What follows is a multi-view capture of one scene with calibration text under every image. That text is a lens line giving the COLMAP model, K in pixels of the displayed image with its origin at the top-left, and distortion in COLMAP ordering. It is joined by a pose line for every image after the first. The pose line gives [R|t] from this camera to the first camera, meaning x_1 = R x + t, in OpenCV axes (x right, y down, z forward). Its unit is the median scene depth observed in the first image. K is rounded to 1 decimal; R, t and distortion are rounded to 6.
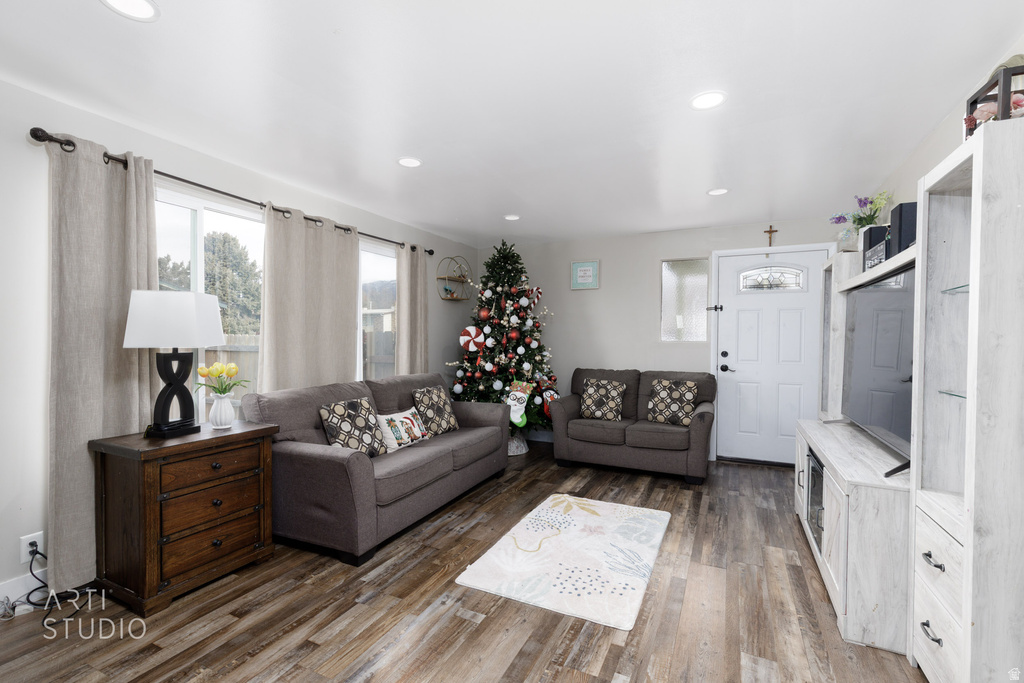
lens RADIAL K [[457.0, 0, 508.9], [0, 457.0, 340.4], [0, 0, 1]] dist [0.004666, 0.000442]
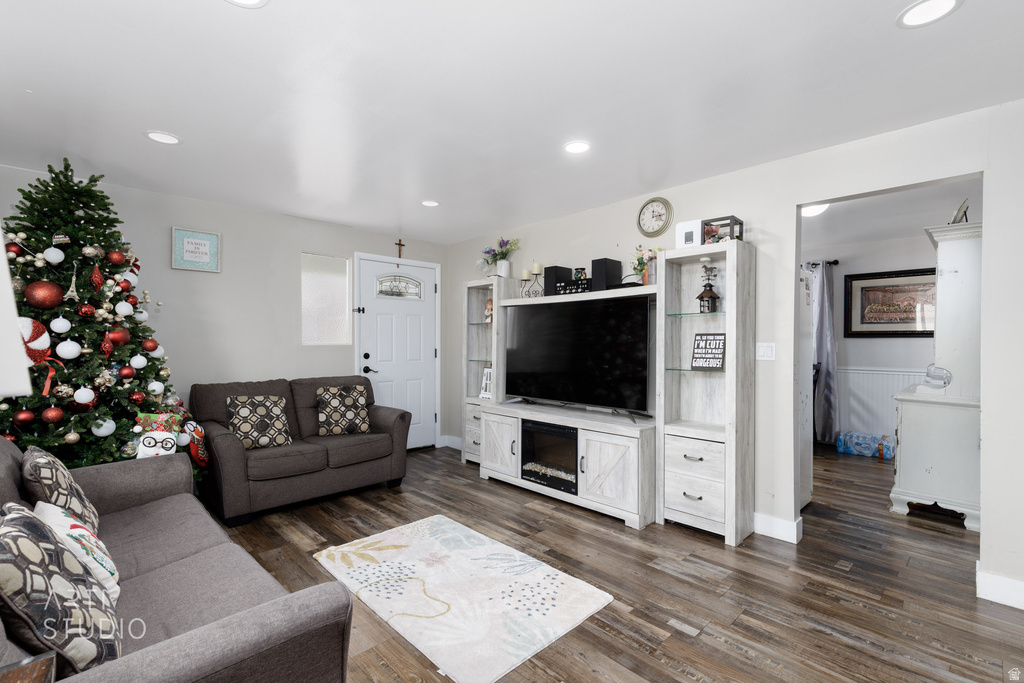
lens RADIAL K [[457.0, 0, 508.8], [0, 457.0, 342.0], [0, 0, 1]] dist [0.004666, 0.000442]
pose [[0.345570, -0.006639, 0.938370, -0.448369], [0.005260, 0.999973, 0.005138, -0.005310], [-0.938378, 0.003160, 0.345595, 0.427022]]
